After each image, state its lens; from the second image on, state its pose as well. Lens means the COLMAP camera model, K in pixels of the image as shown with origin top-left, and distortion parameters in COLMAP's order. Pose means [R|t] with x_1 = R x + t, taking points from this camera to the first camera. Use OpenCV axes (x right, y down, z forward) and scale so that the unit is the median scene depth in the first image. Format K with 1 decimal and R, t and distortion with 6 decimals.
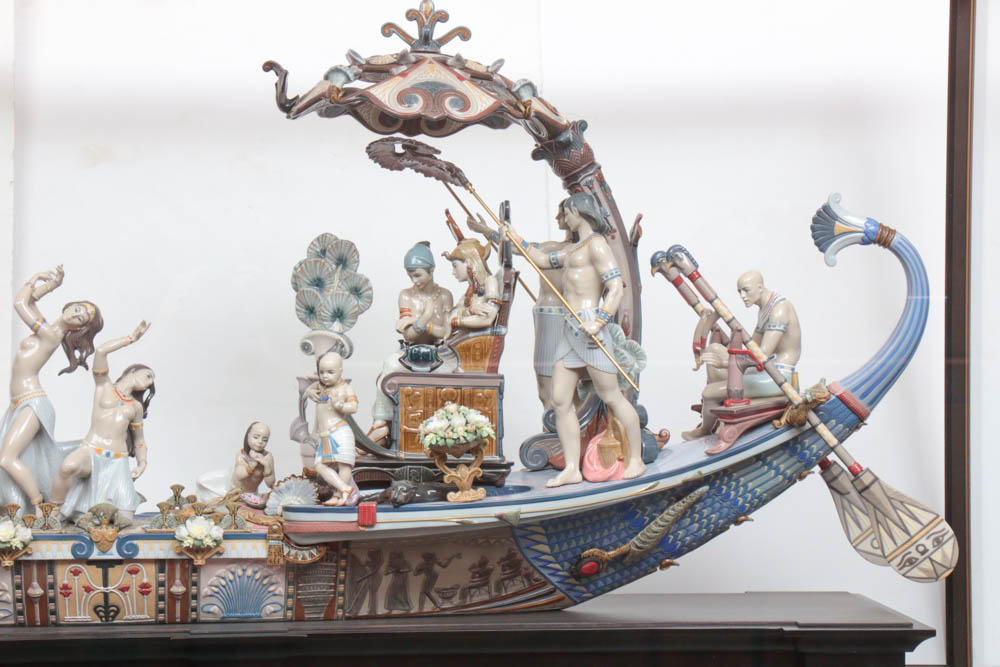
lens RADIAL K [[2587.0, 0, 488.6], [0, 2587.0, 346.3], [0, 0, 1]] dist [0.387510, 1.303968]
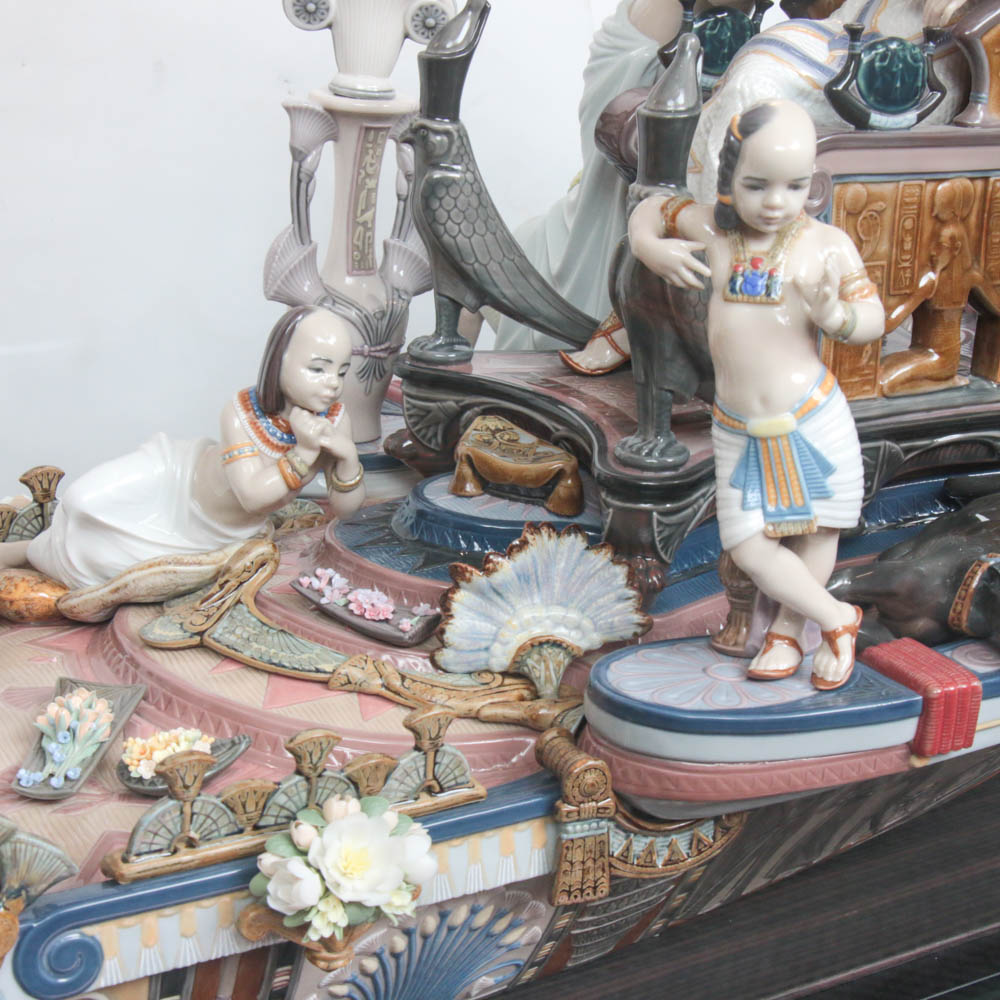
lens RADIAL K [[2030.7, 0, 501.1], [0, 2030.7, 526.3], [0, 0, 1]] dist [-0.012570, 0.204963]
pose [[0.902958, -0.118096, 0.413182, -0.167446], [-0.023944, 0.946177, 0.322764, -0.021086], [-0.429061, -0.301336, 0.851530, 0.805932]]
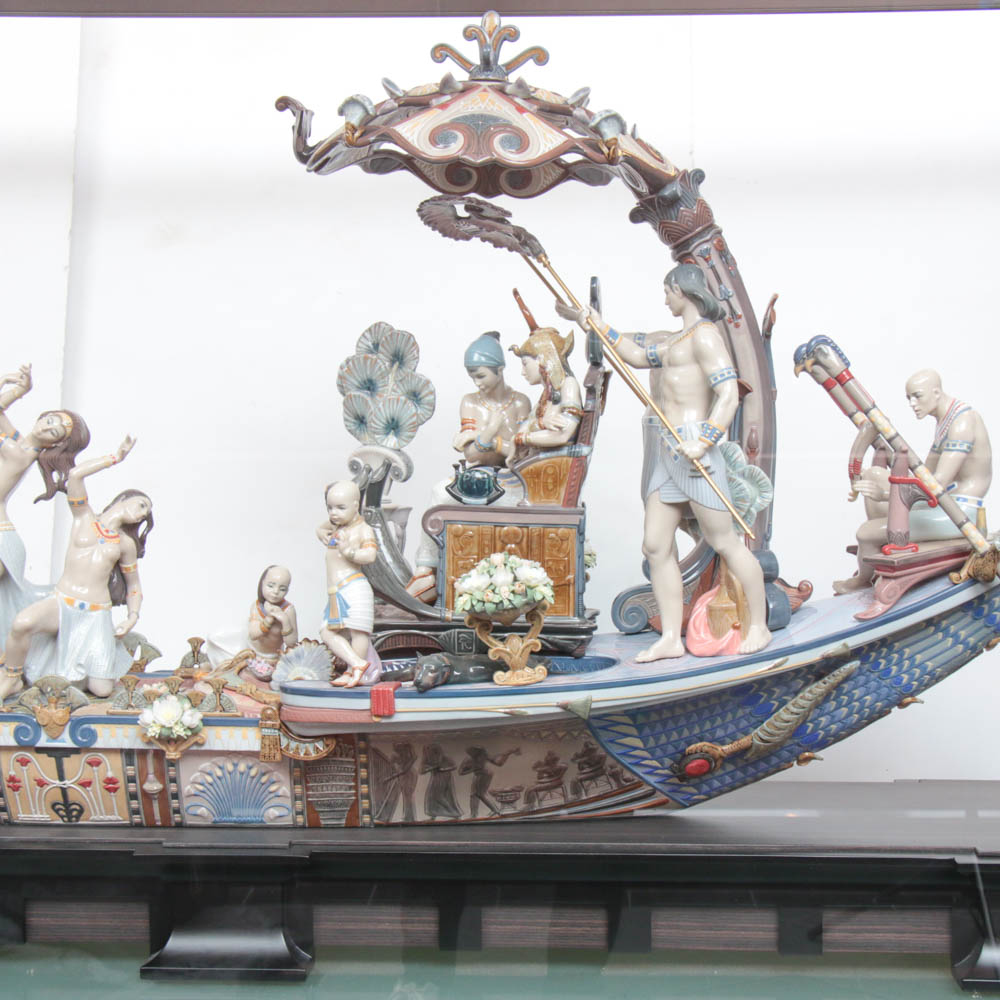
lens RADIAL K [[2055.7, 0, 493.8], [0, 2055.7, 524.6], [0, 0, 1]] dist [0.003816, 0.371892]
pose [[0.989560, 0.009435, -0.143815, 0.065597], [-0.002184, 0.998722, 0.050499, -0.014607], [0.144108, -0.049658, 0.988315, 0.406878]]
